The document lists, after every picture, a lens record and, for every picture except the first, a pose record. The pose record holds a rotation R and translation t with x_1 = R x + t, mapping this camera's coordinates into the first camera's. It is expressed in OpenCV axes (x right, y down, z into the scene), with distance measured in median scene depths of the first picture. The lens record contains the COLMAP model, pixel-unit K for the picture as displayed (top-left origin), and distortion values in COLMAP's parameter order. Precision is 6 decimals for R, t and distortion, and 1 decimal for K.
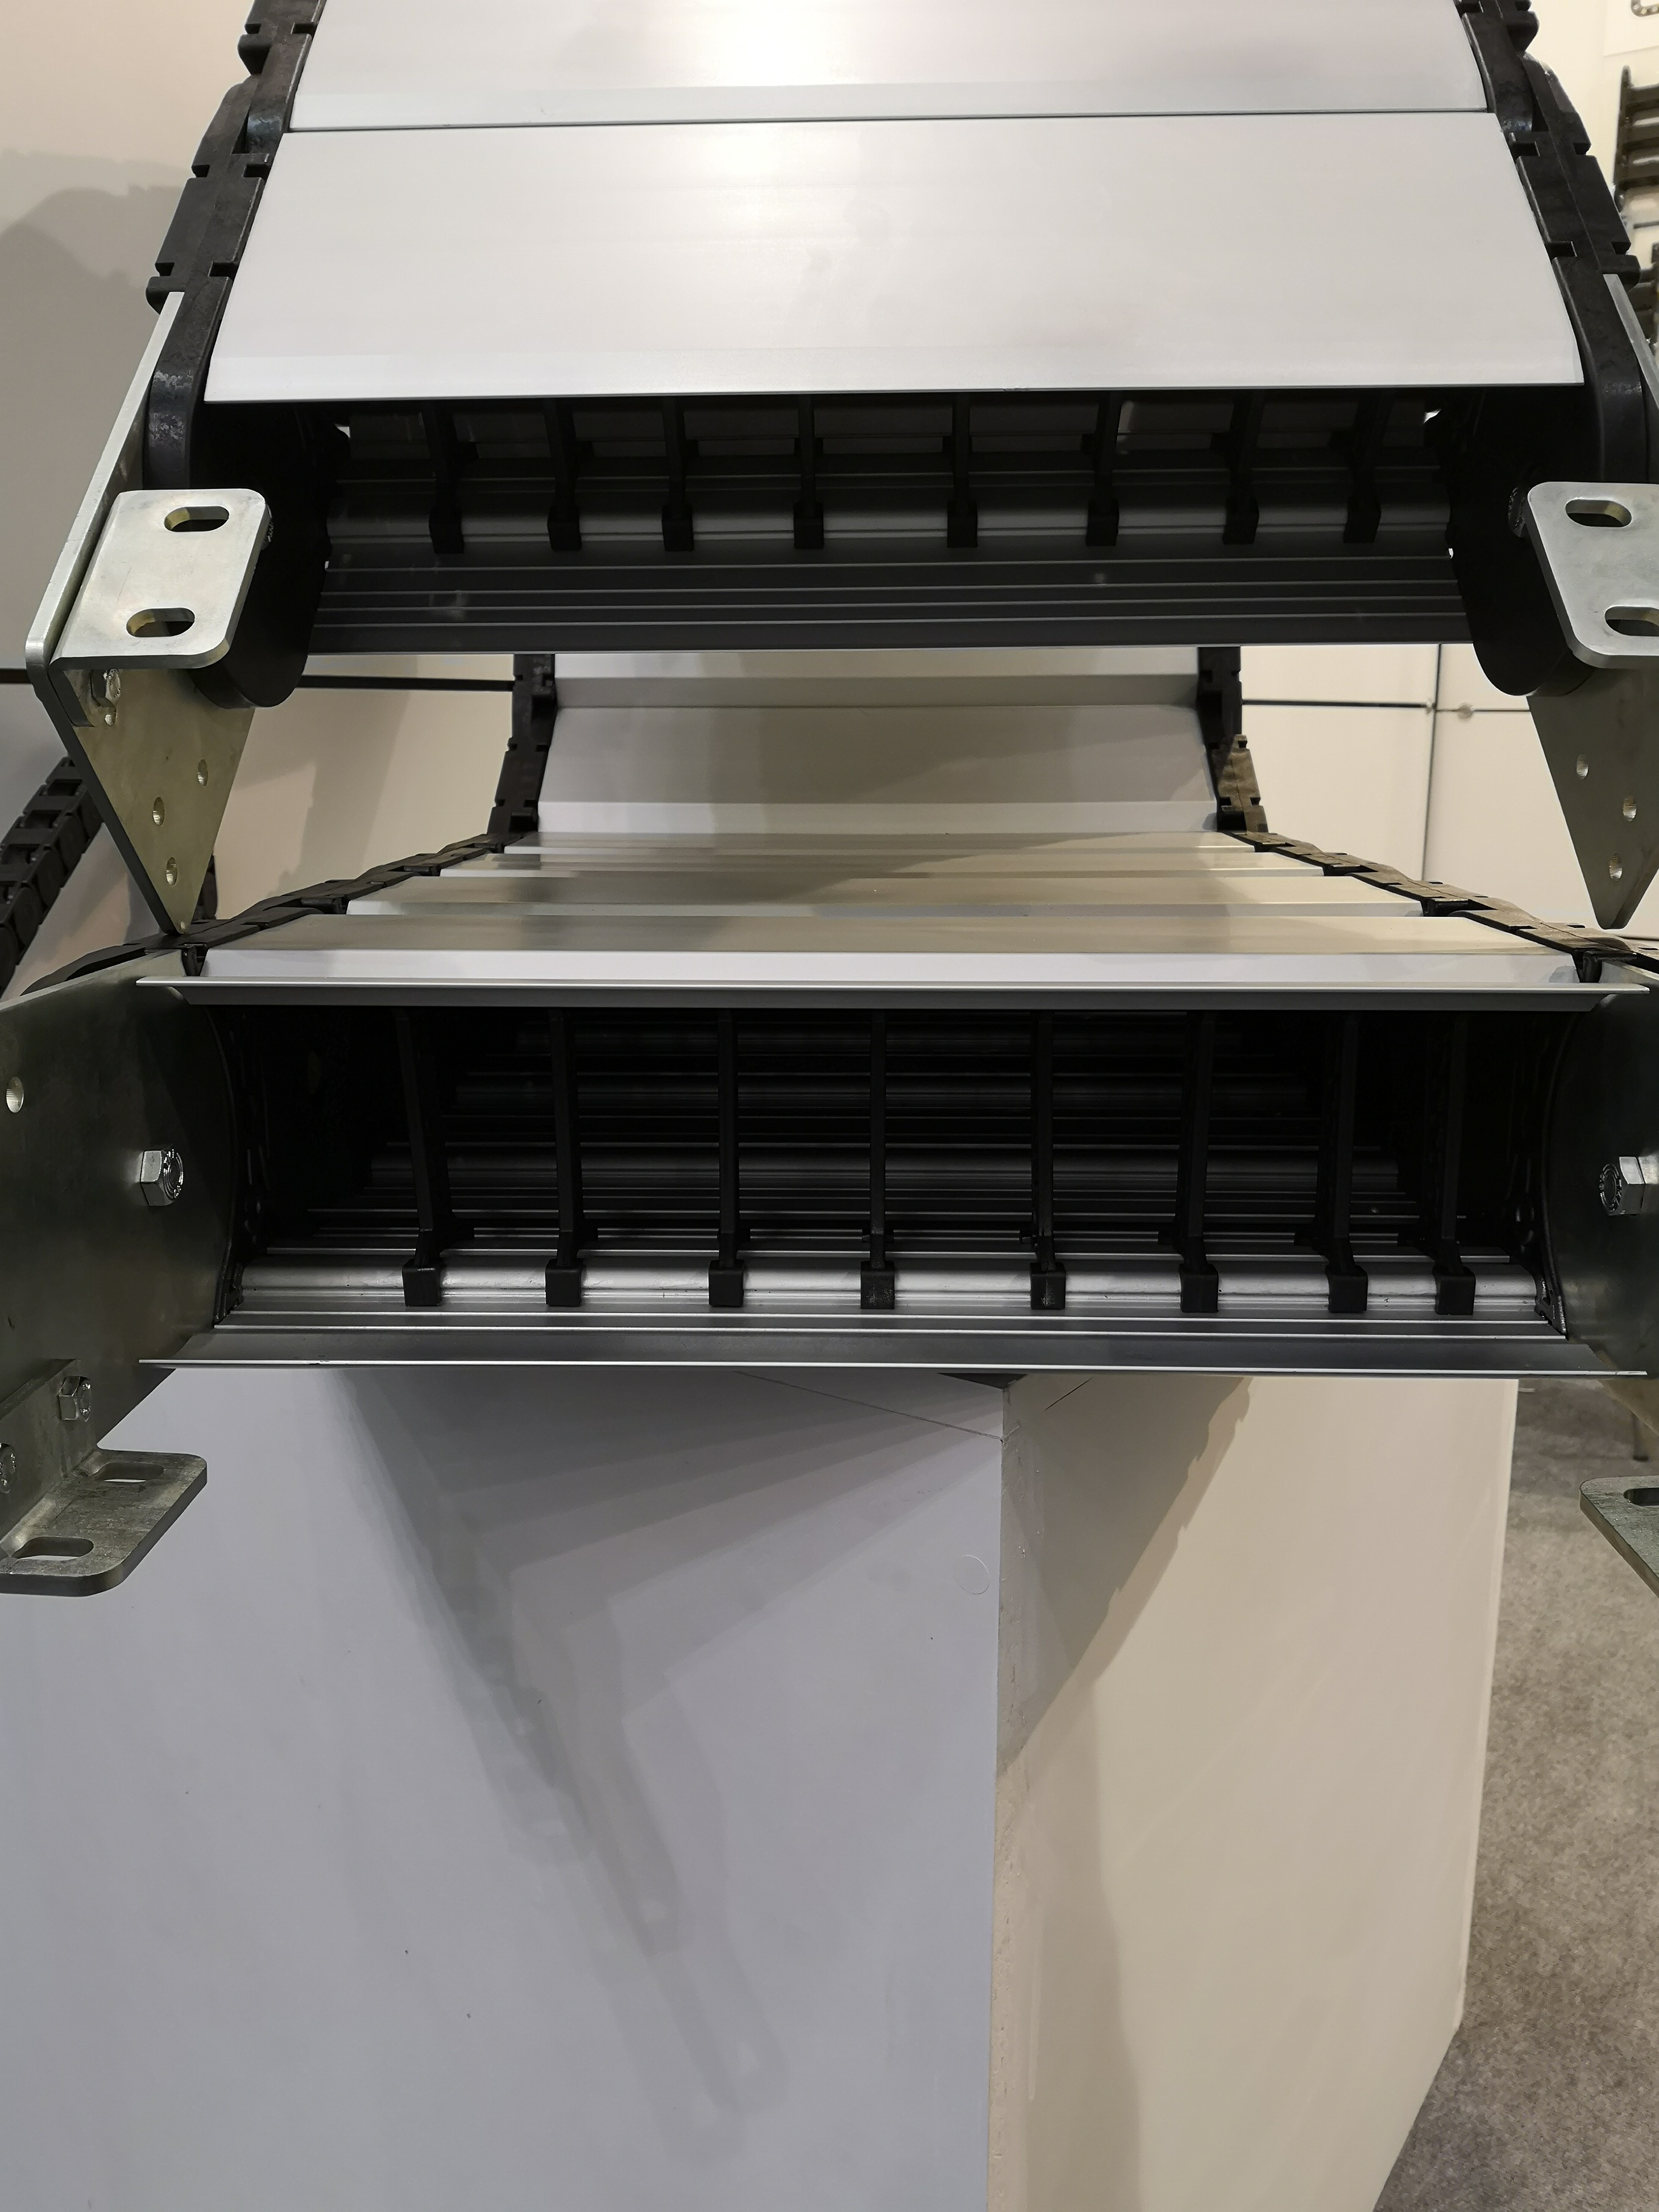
lens RADIAL K [[1764.5, 0, 829.5], [0, 1764.5, 1106.0], [0, 0, 1]] dist [0.005019, -0.025513]
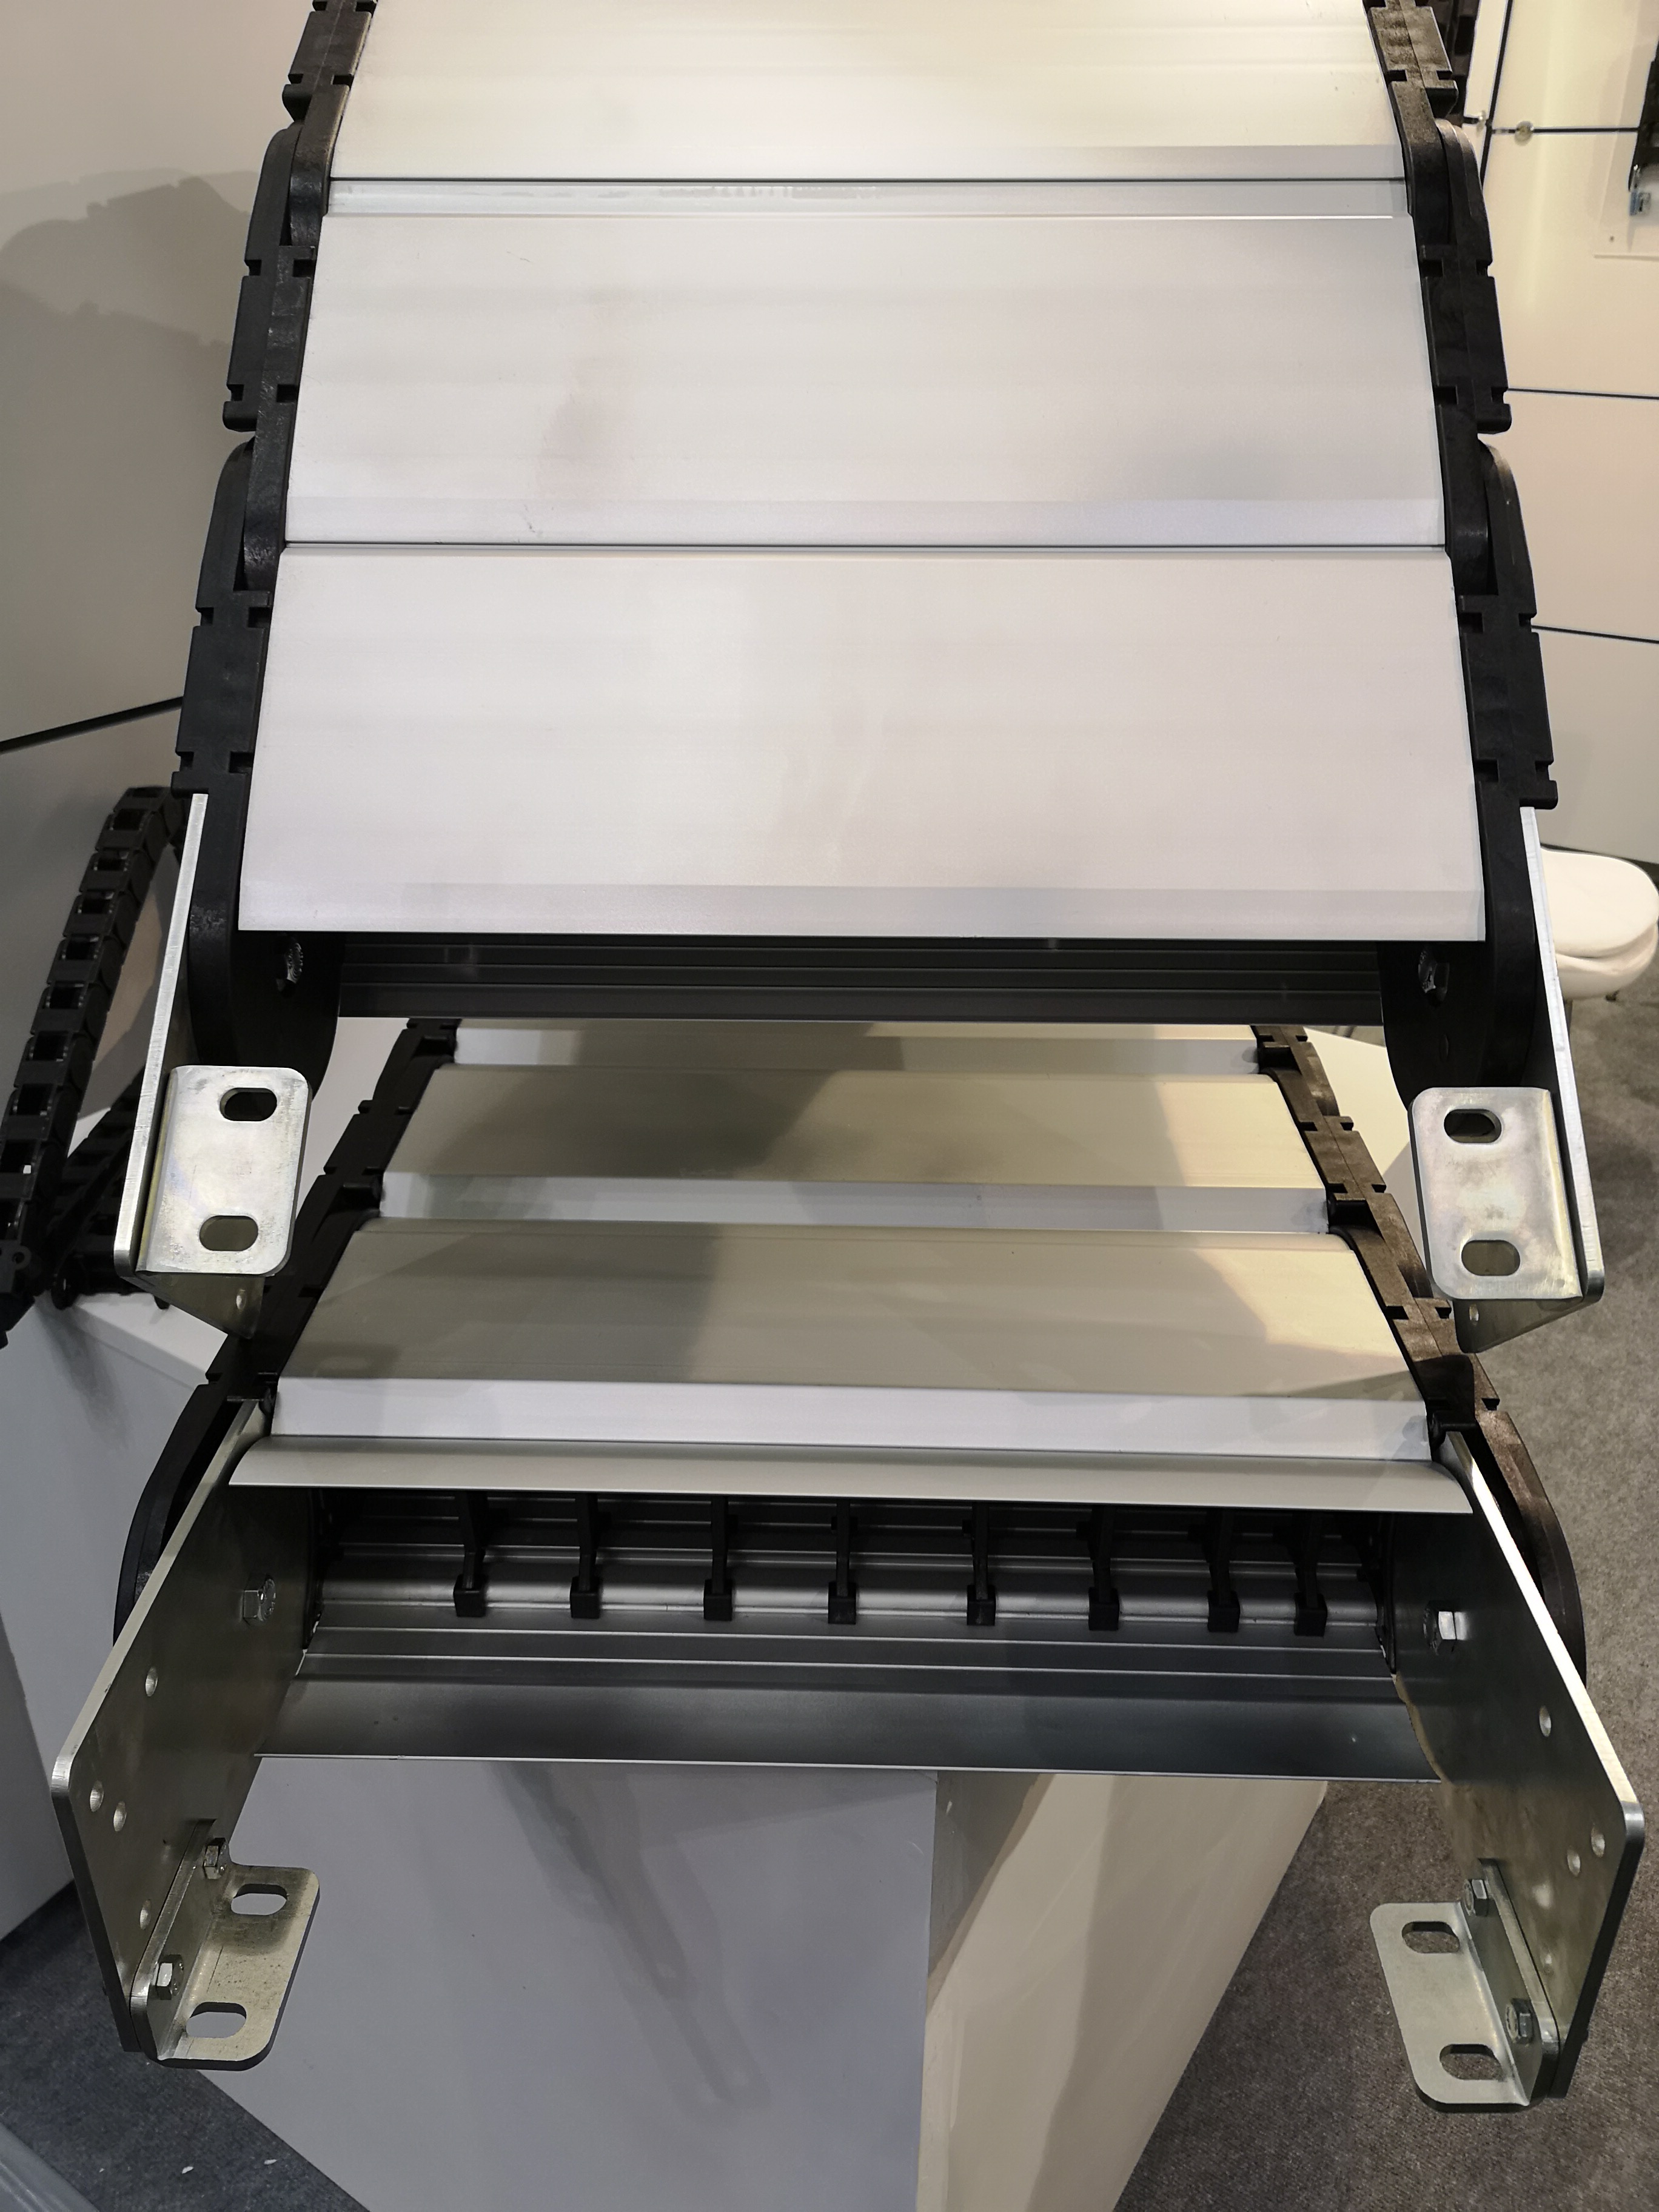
lens RADIAL K [[1712.1, 0, 829.5], [0, 1712.1, 1106.0], [0, 0, 1]] dist [0.007635, 0.000153]
pose [[0.999953, 0.006850, 0.006802, 0.007693], [-0.008350, 0.967362, 0.253262, -0.501485], [-0.004845, -0.253307, 0.967374, -0.059191]]
